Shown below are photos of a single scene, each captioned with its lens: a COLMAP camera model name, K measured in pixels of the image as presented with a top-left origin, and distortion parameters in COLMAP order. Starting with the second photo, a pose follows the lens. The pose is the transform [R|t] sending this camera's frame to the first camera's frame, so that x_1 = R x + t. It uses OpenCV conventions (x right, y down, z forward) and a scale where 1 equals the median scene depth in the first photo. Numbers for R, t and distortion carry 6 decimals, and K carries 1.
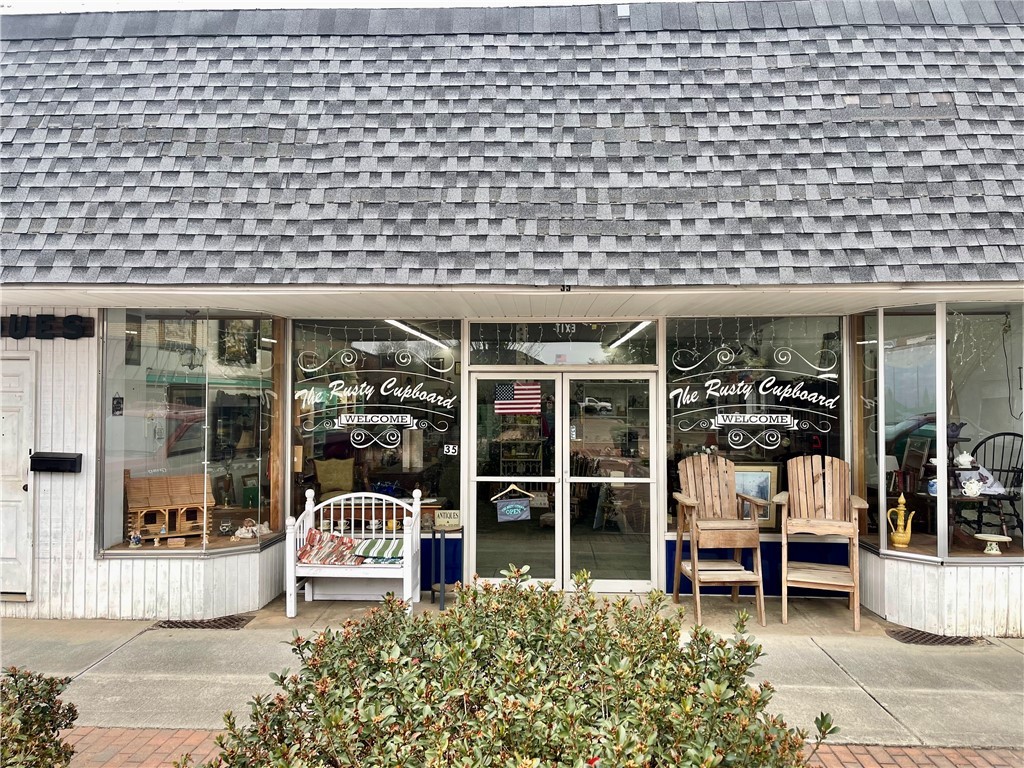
lens RADIAL K [[772.0, 0, 517.4], [0, 772.0, 388.7], [0, 0, 1]] dist [0.083809, -0.110548]
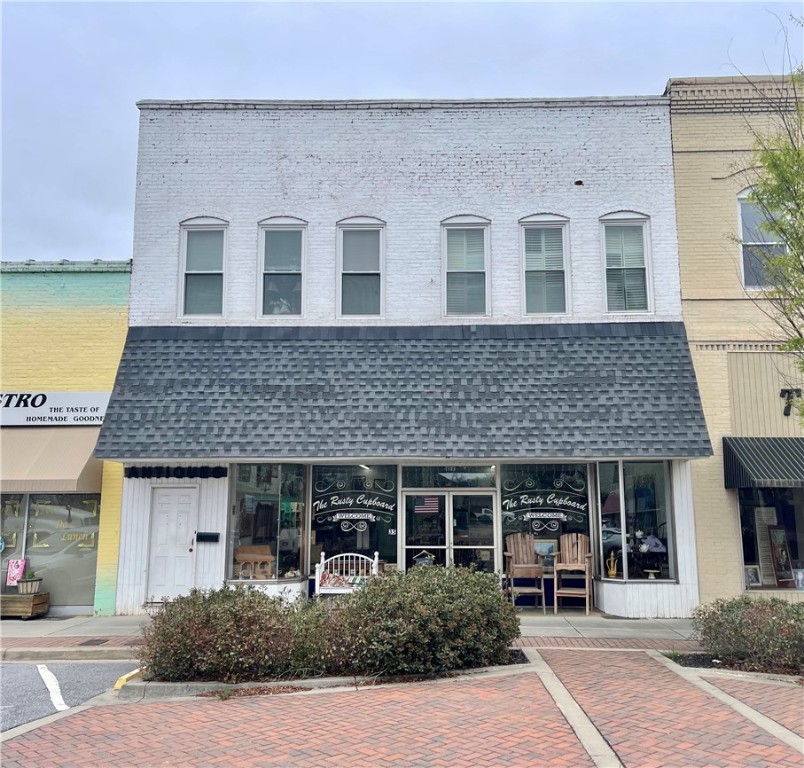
lens RADIAL K [[792.0, 0, 415.1], [0, 792.0, 384.4], [0, 0, 1]] dist [0.124989, -0.013346]
pose [[0.999990, -0.004317, -0.001240, -0.030069], [0.004096, 0.989771, -0.142605, -0.003483], [0.001843, 0.142599, 0.989779, -1.279327]]
